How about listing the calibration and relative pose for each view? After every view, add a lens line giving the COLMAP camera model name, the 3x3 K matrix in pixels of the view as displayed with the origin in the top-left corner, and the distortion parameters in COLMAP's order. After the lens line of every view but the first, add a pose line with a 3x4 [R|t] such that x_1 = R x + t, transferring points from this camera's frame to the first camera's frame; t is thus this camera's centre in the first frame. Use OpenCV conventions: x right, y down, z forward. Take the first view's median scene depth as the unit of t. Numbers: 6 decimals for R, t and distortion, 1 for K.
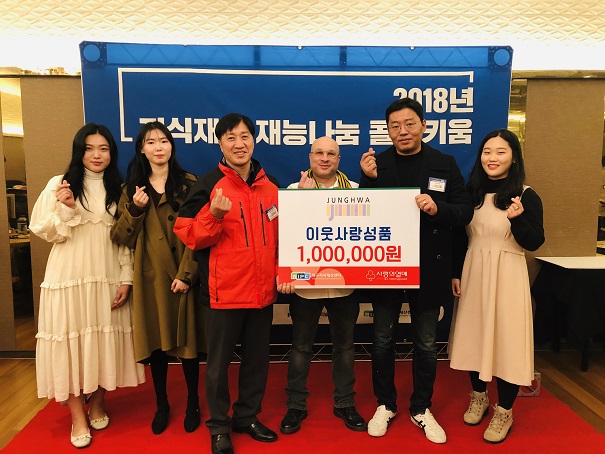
lens RADIAL K [[507.8, 0, 302.5], [0, 507.8, 227.0], [0, 0, 1]] dist [0.008705, 0.002609]
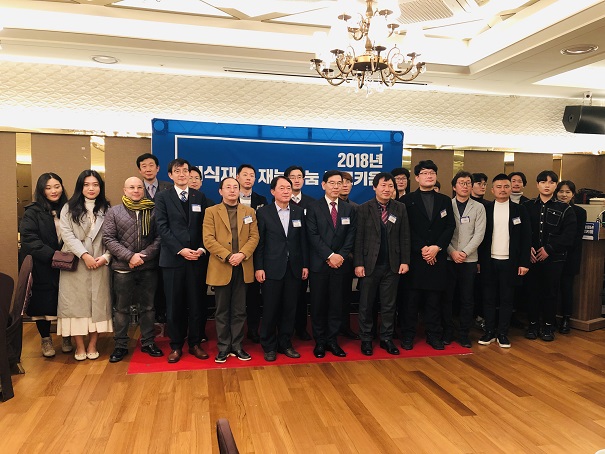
lens RADIAL K [[507.8, 0, 302.5], [0, 507.8, 227.0], [0, 0, 1]] dist [0.008705, 0.002609]
pose [[0.981162, 0.006535, 0.193074, -0.267758], [0.002650, 0.998878, -0.047275, 0.057566], [-0.193167, 0.046896, 0.980045, -0.642384]]
